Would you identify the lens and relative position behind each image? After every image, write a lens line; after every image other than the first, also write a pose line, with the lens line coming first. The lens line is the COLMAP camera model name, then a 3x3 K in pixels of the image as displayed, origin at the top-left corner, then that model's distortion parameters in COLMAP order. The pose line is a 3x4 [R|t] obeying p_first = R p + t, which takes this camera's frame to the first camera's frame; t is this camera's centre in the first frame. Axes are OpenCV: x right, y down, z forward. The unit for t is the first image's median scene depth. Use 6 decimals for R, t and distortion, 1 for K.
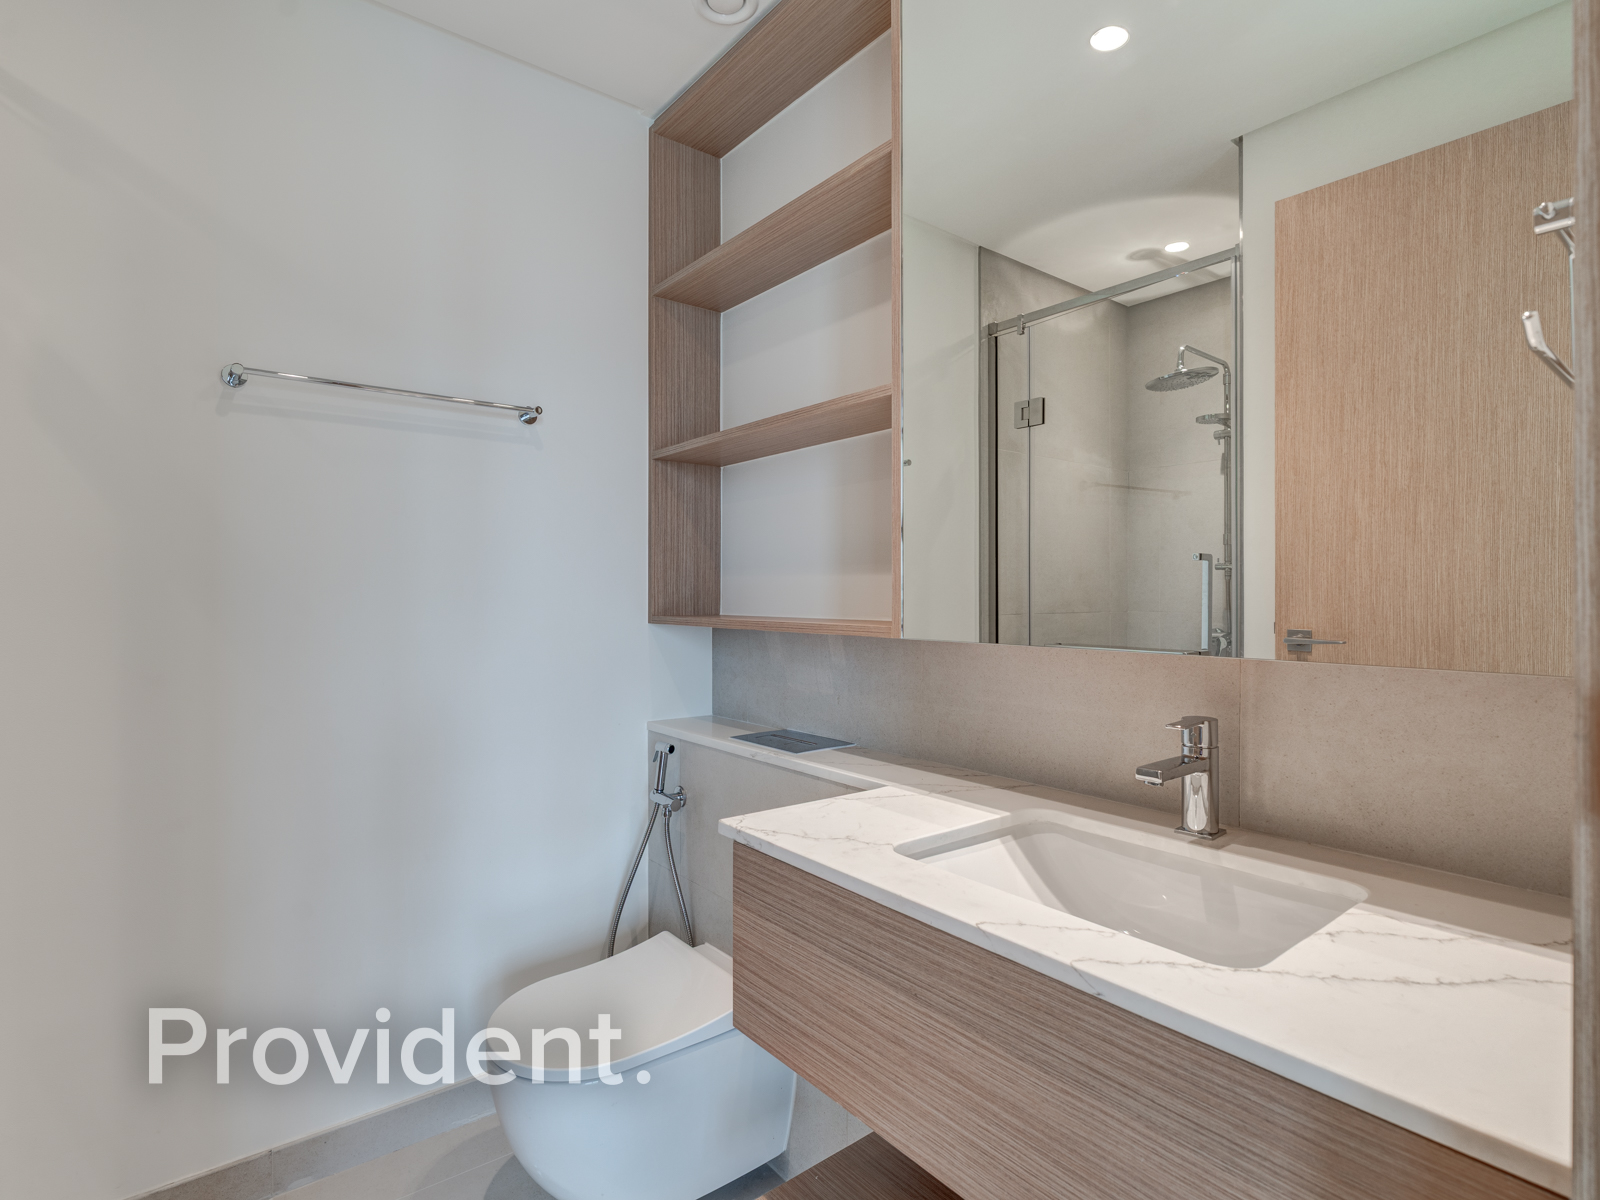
lens RADIAL K [[821.1, 0, 799.0], [0, 821.1, 596.8], [0, 0, 1]] dist [-0.000485, 0.003476]
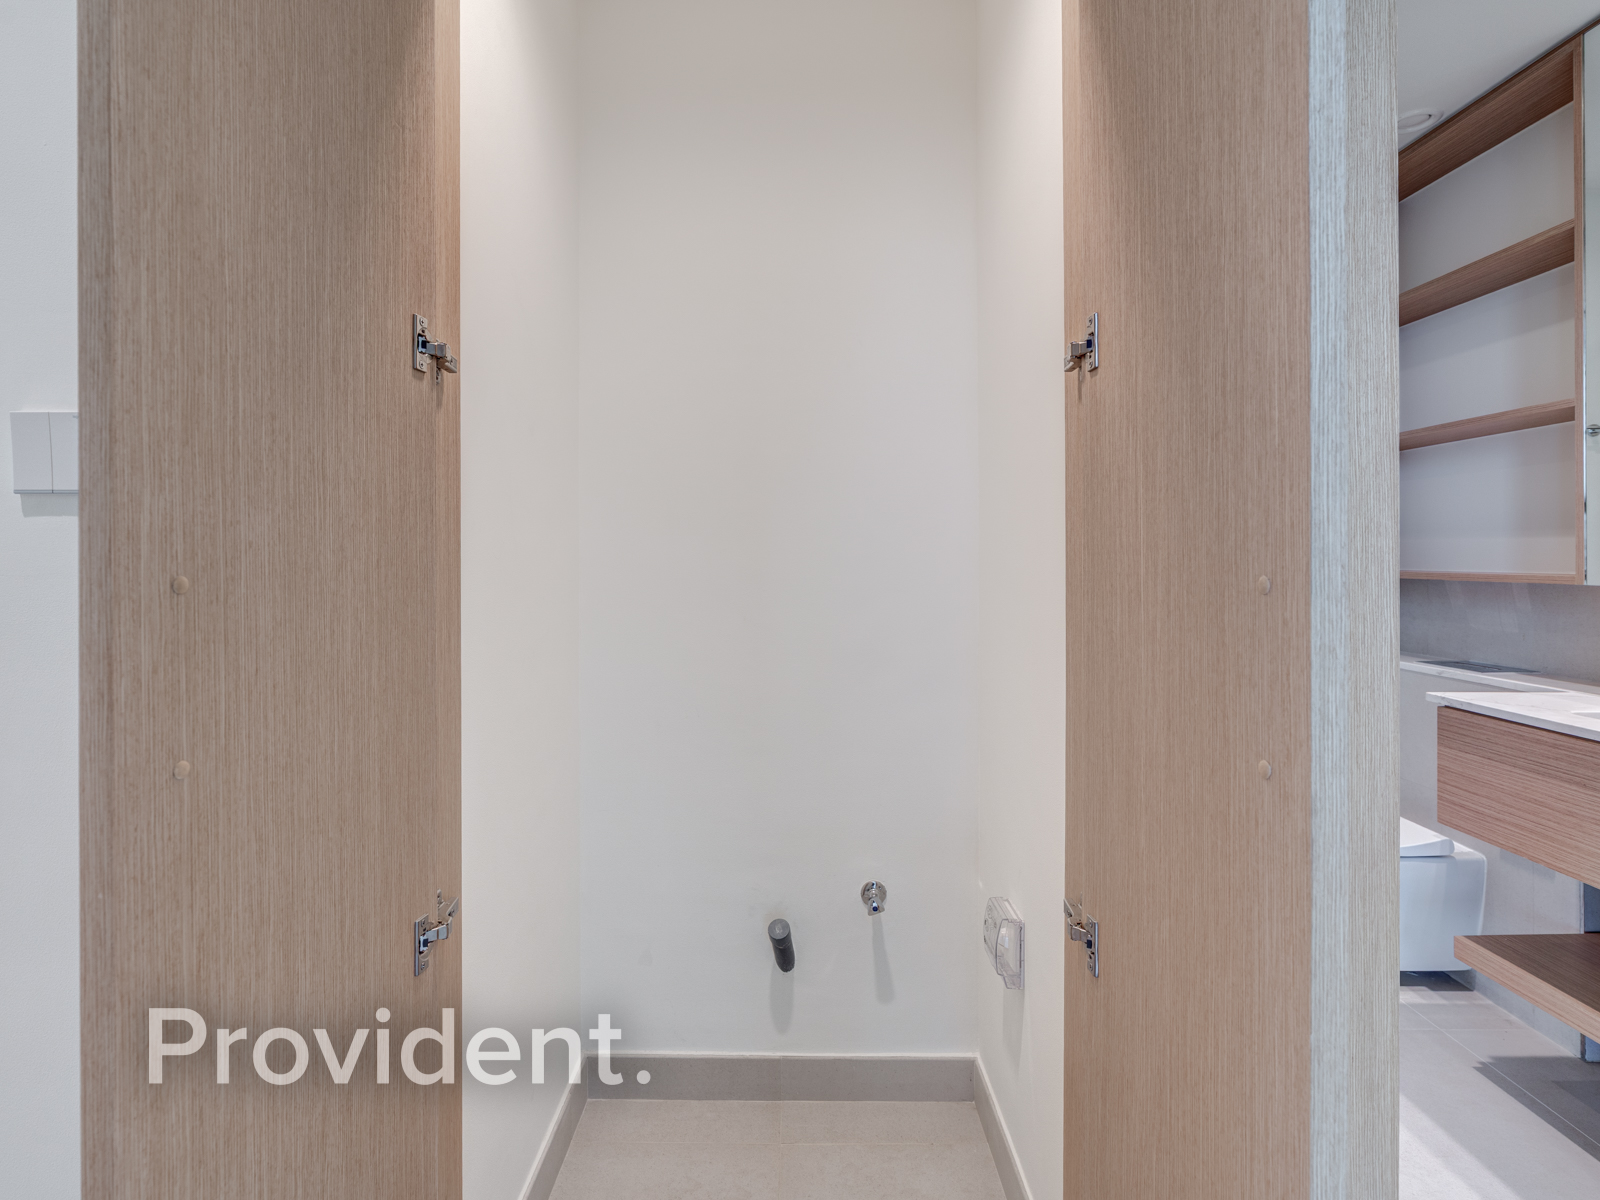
lens RADIAL K [[821.1, 0, 814.9], [0, 821.1, 559.7], [0, 0, 1]] dist [-0.000485, 0.003476]
pose [[0.788260, -0.002781, -0.615336, -0.037851], [0.000971, 0.999994, -0.003277, 0.010897], [0.615342, 0.001986, 0.788258, -0.775100]]
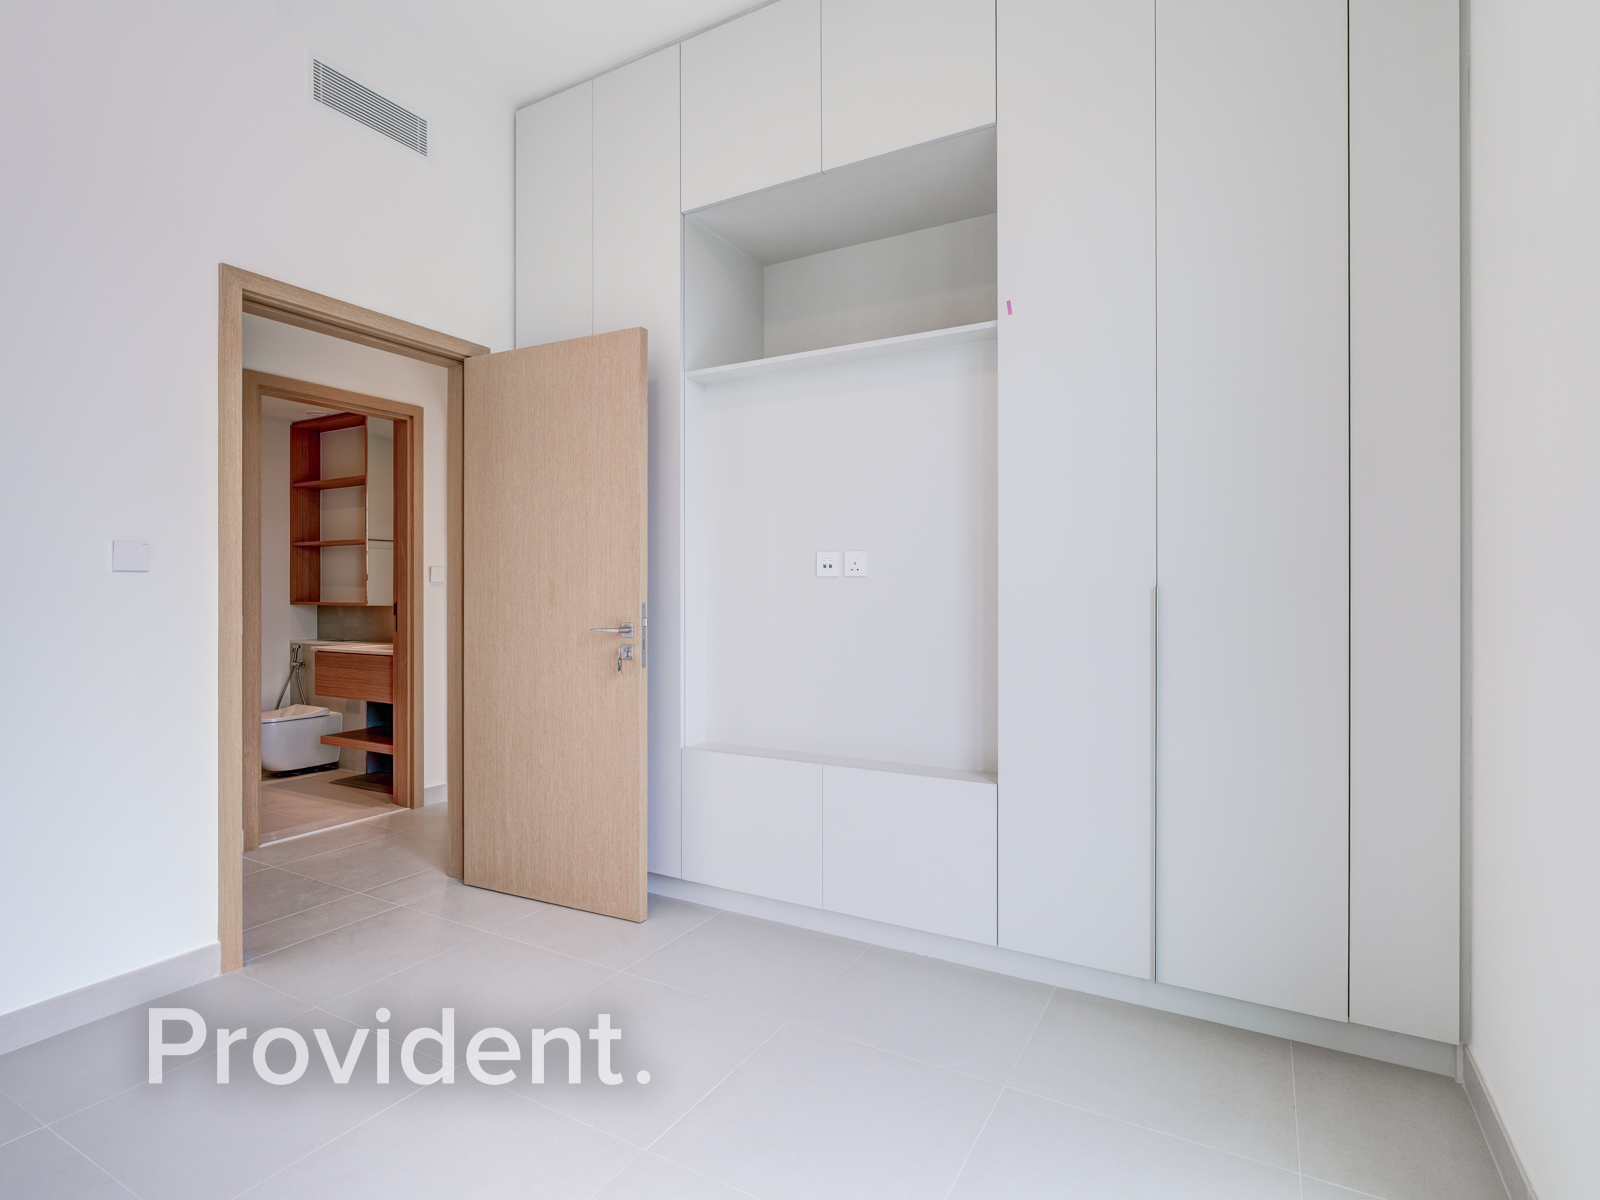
lens RADIAL K [[821.1, 0, 797.6], [0, 821.1, 594.2], [0, 0, 1]] dist [-0.000485, 0.003476]
pose [[0.926792, 0.000429, 0.375574, 0.495843], [0.000591, 0.999996, -0.002603, 0.007896], [-0.375573, 0.002634, 0.926789, -3.016788]]
